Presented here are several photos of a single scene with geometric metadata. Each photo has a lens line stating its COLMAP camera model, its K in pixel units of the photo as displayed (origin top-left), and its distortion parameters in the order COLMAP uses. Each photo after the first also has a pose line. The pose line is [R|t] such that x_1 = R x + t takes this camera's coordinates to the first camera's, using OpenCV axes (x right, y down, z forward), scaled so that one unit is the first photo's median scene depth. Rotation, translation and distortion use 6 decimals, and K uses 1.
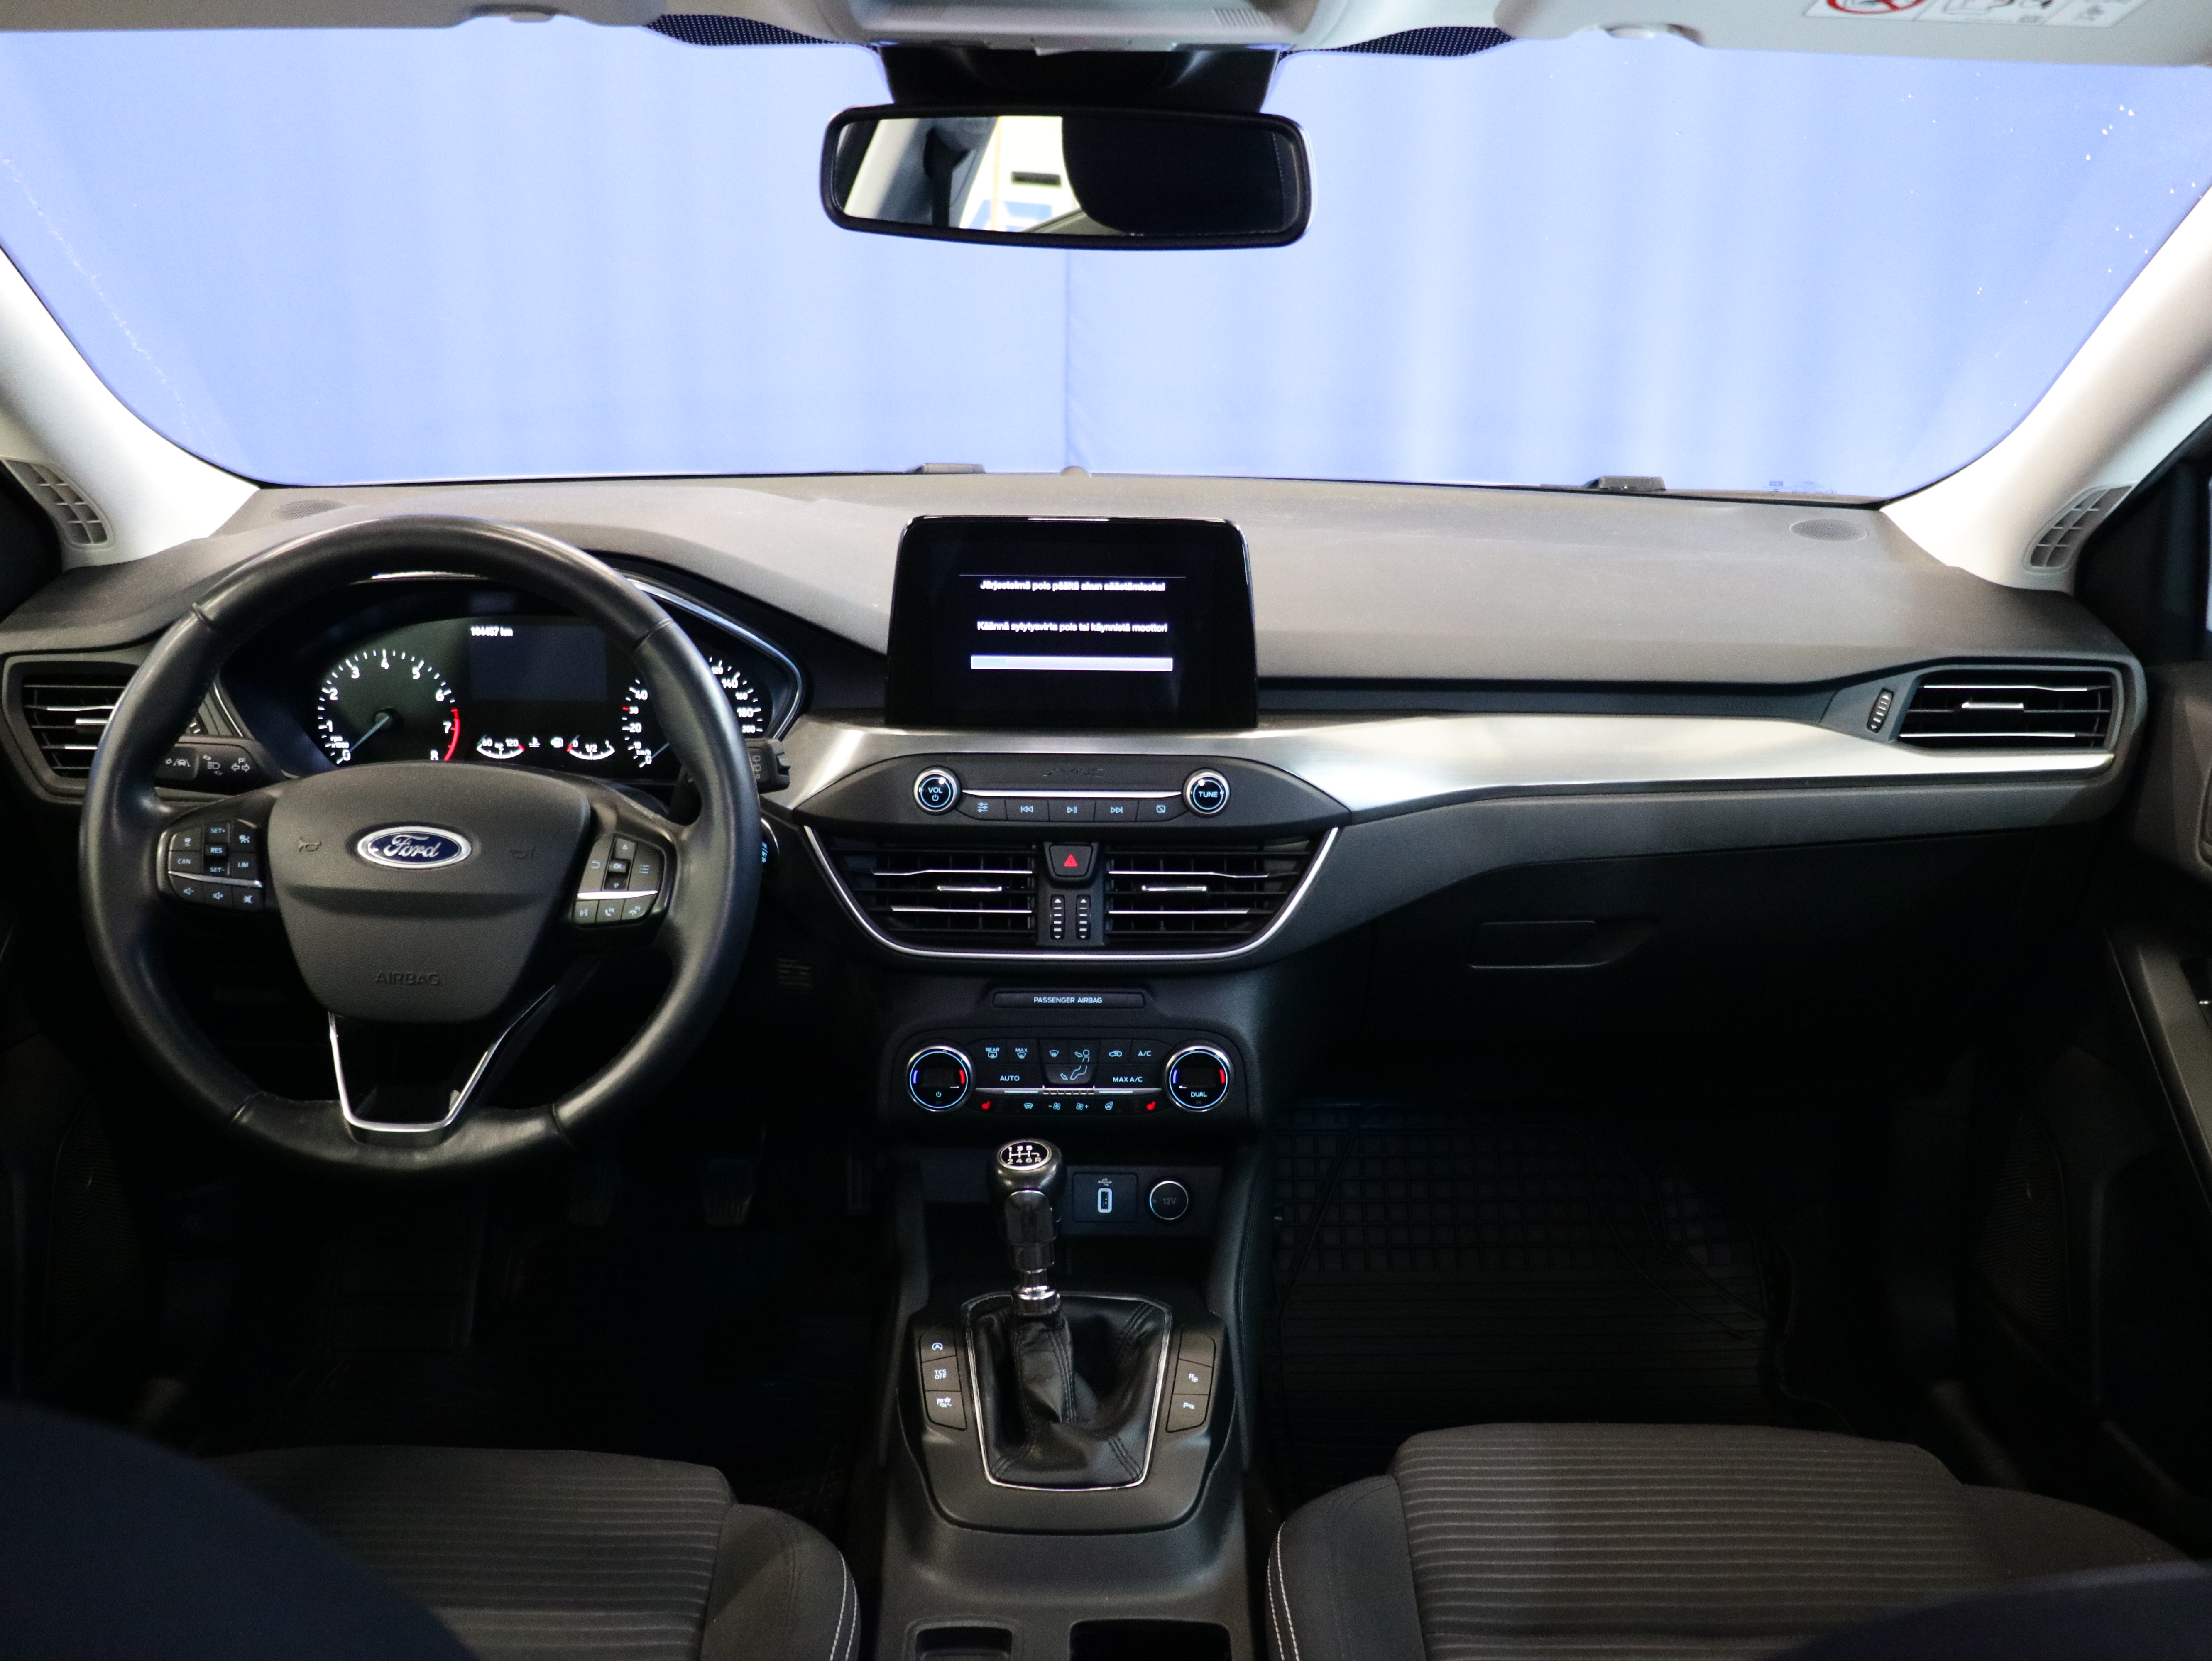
lens RADIAL K [[1949.1, 0, 1106.0], [0, 1949.1, 830.5], [0, 0, 1]] dist [-0.039362, 0.082228]
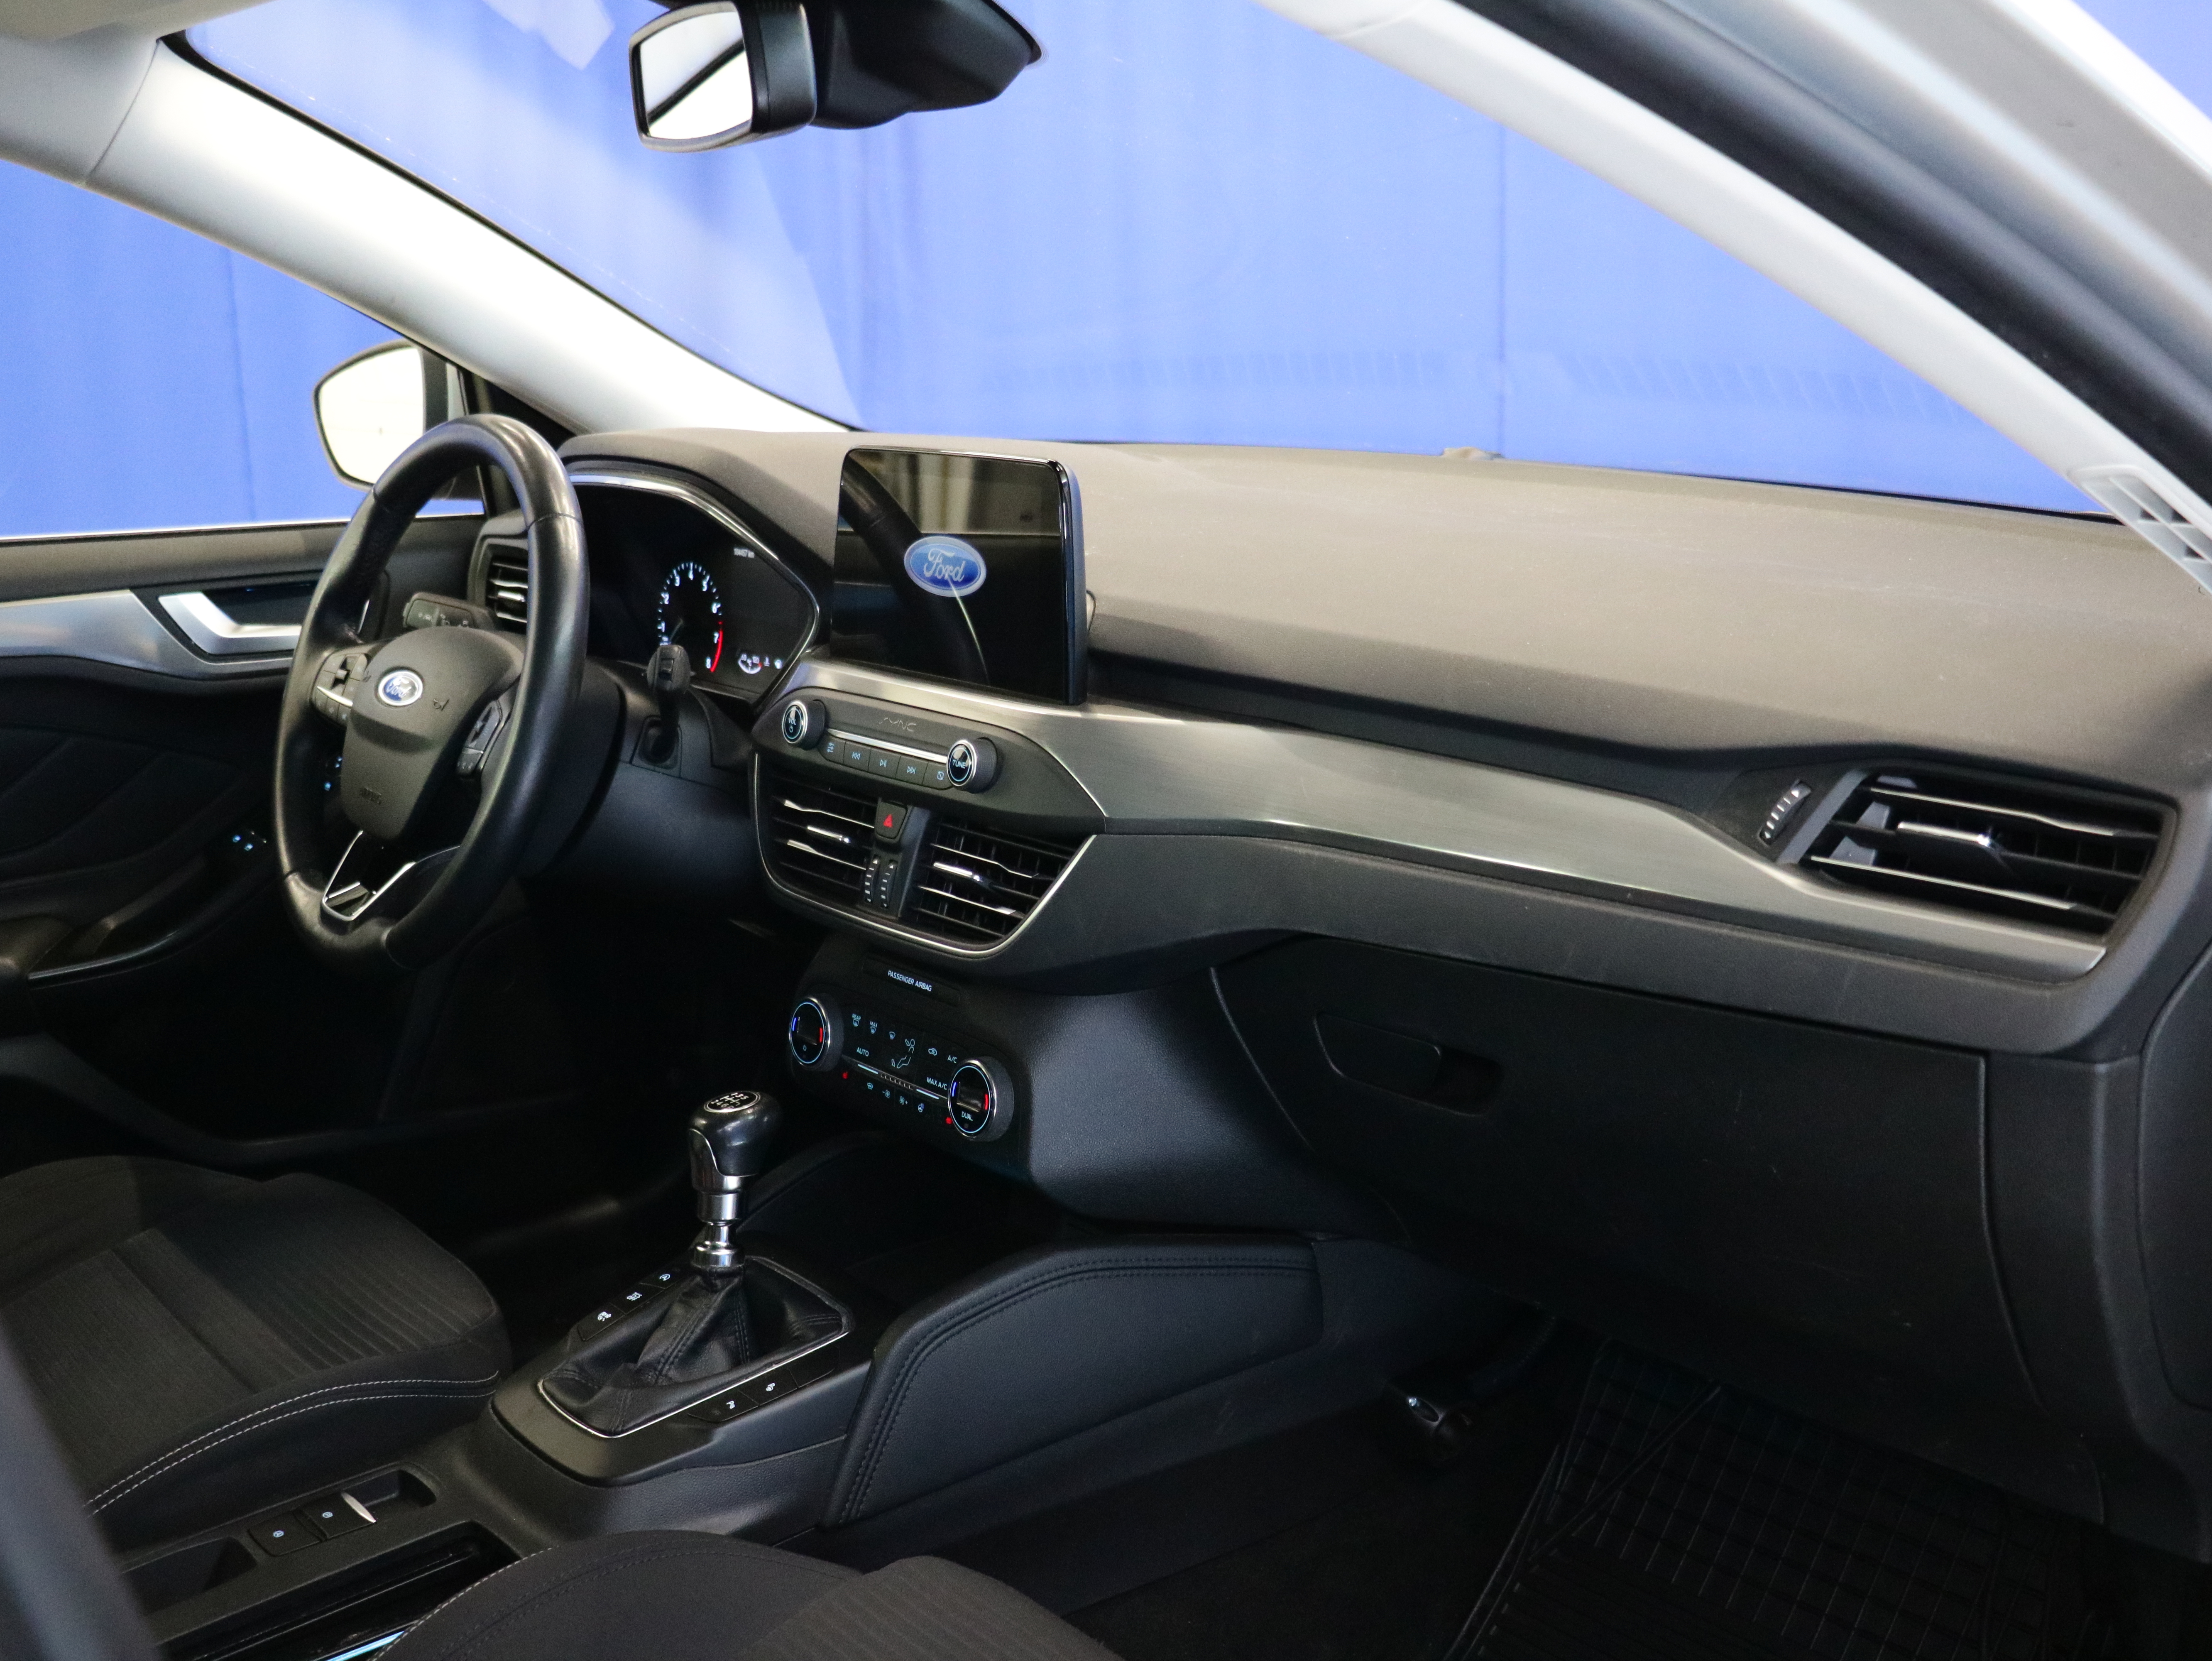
lens RADIAL K [[2341.5, 0, 1107.9], [0, 2341.5, 886.5], [0, 0, 1]] dist [-0.059331, -0.000797]
pose [[0.633443, 0.174103, -0.753949, 0.850235], [-0.214011, 0.975770, 0.045521, -0.025348], [0.743606, 0.132518, 0.655354, 0.345941]]
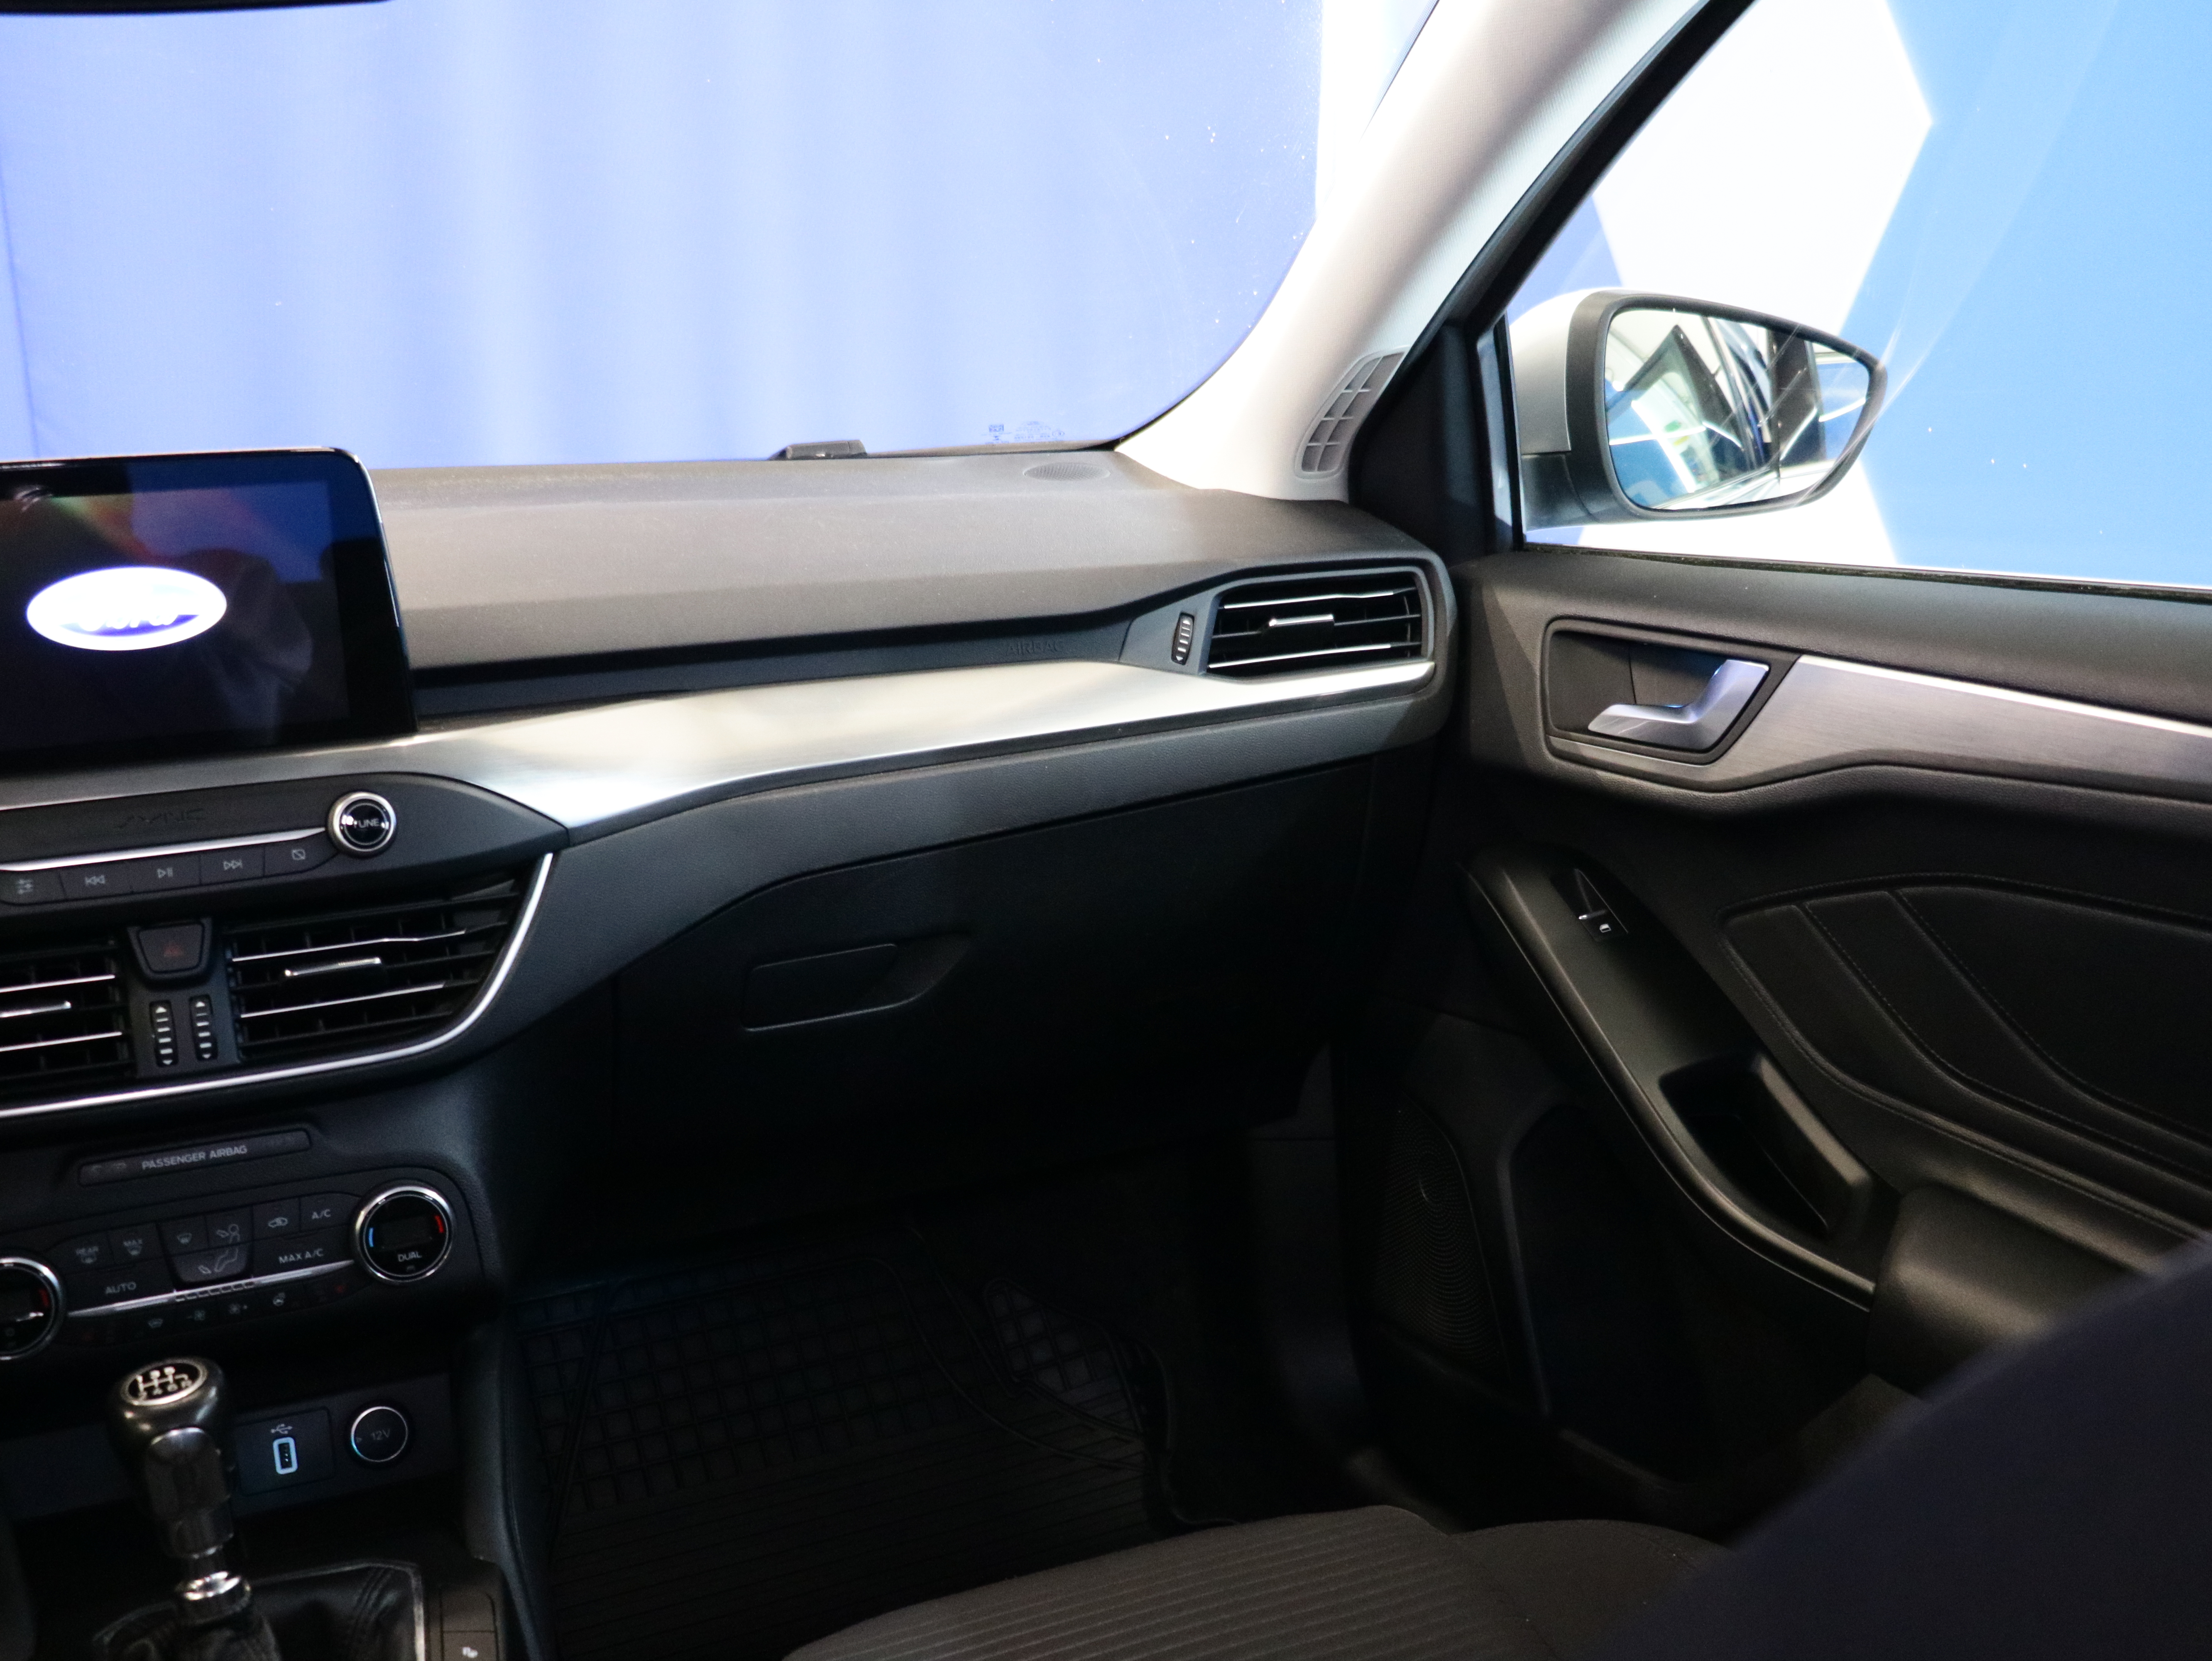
lens RADIAL K [[2270.2, 0, 1056.4], [0, 2270.2, 843.8], [0, 0, 1]] dist [-0.006624, -0.027881]
pose [[0.917612, -0.129096, 0.375929, -0.026769], [0.162033, 0.985125, -0.057213, 0.072732], [-0.362951, 0.113412, 0.924881, 0.136096]]
